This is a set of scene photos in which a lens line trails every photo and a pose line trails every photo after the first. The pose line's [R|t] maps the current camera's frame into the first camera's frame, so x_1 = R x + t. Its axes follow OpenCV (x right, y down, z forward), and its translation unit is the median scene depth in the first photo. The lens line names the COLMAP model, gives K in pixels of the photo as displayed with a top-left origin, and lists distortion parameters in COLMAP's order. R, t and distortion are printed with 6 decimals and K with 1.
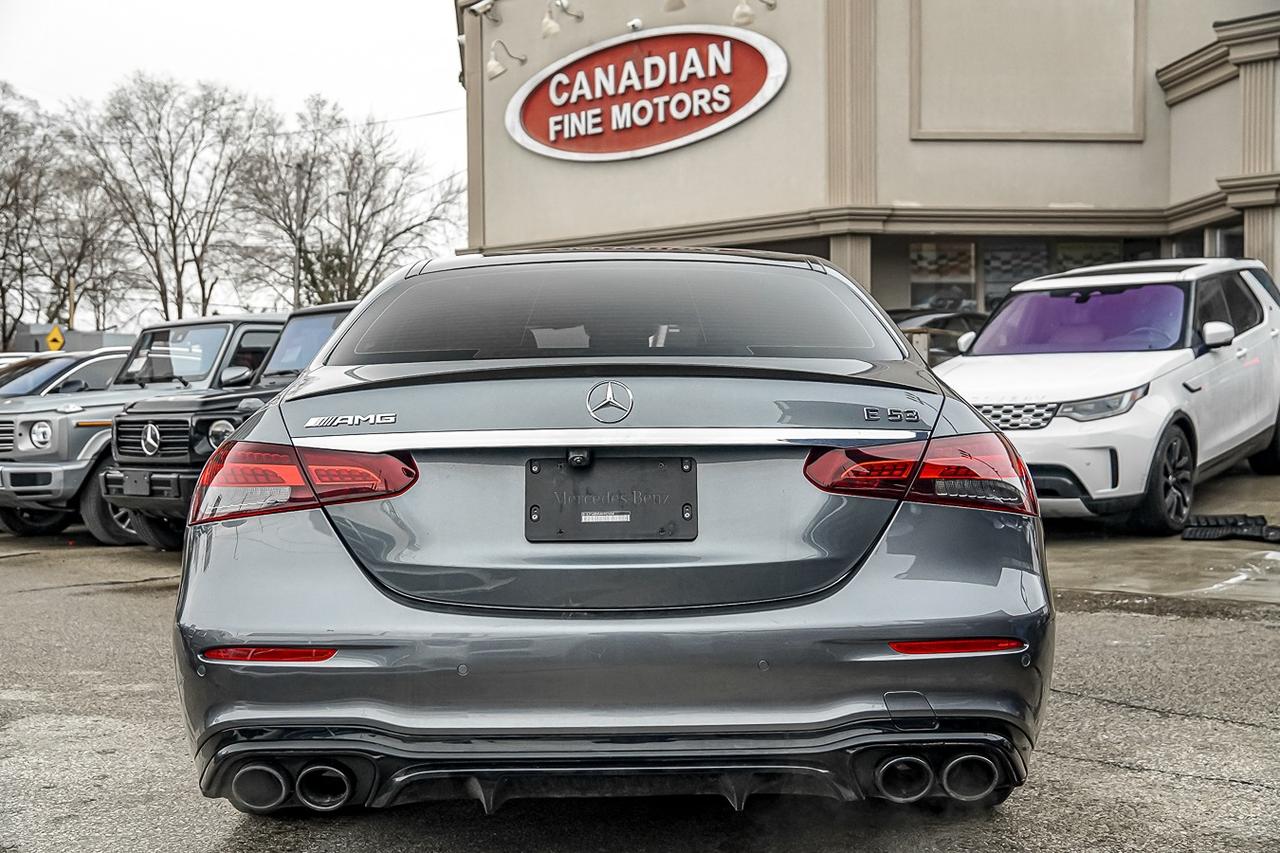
lens RADIAL K [[1370.7, 0, 645.4], [0, 1370.7, 421.3], [0, 0, 1]] dist [0.104703, 0.000000]
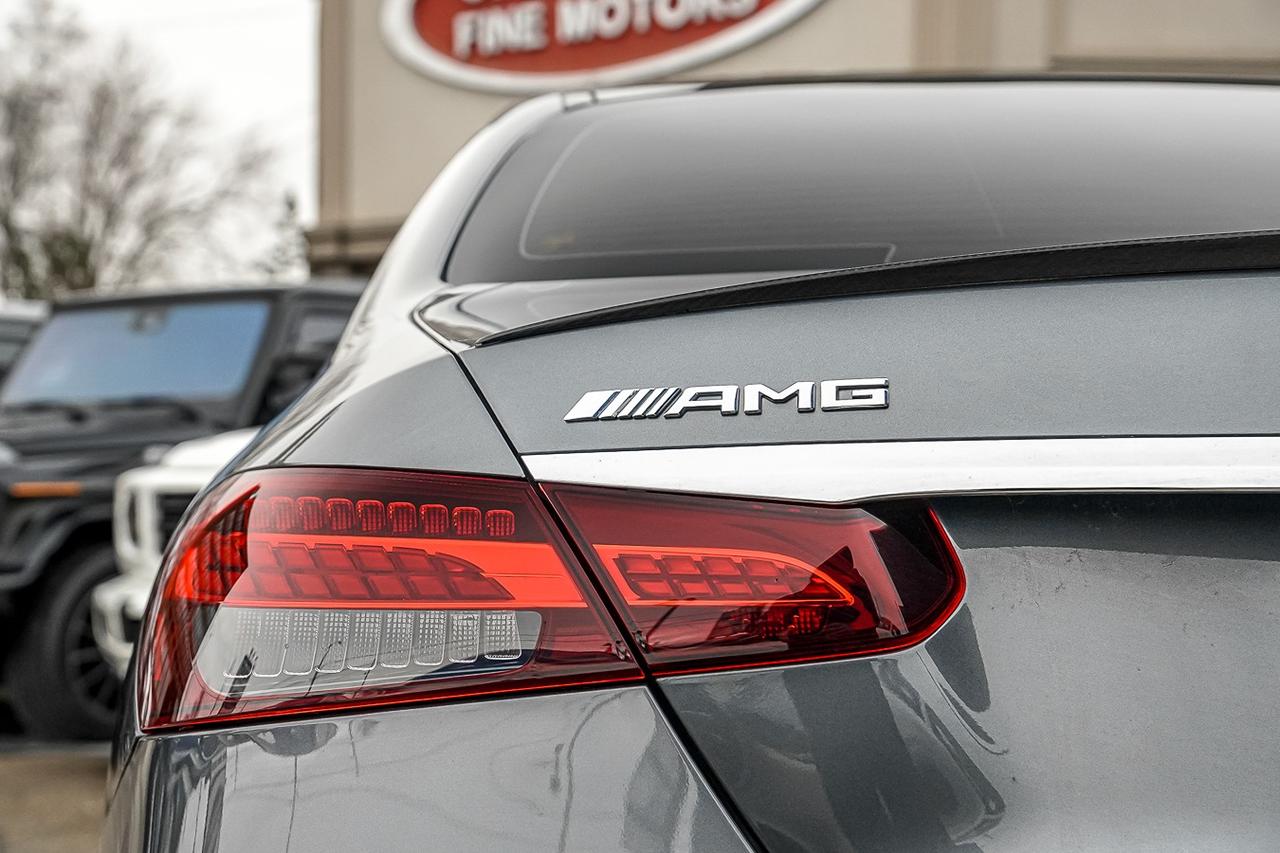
lens RADIAL K [[2050.0, 0, 636.4], [0, 2050.0, 429.6], [0, 0, 1]] dist [0.390145, 0.000000]
pose [[0.998630, 0.021962, 0.047505, -0.048854], [-0.019990, 0.998935, -0.041595, 0.004878], [-0.048368, 0.040588, 0.998005, 0.103316]]
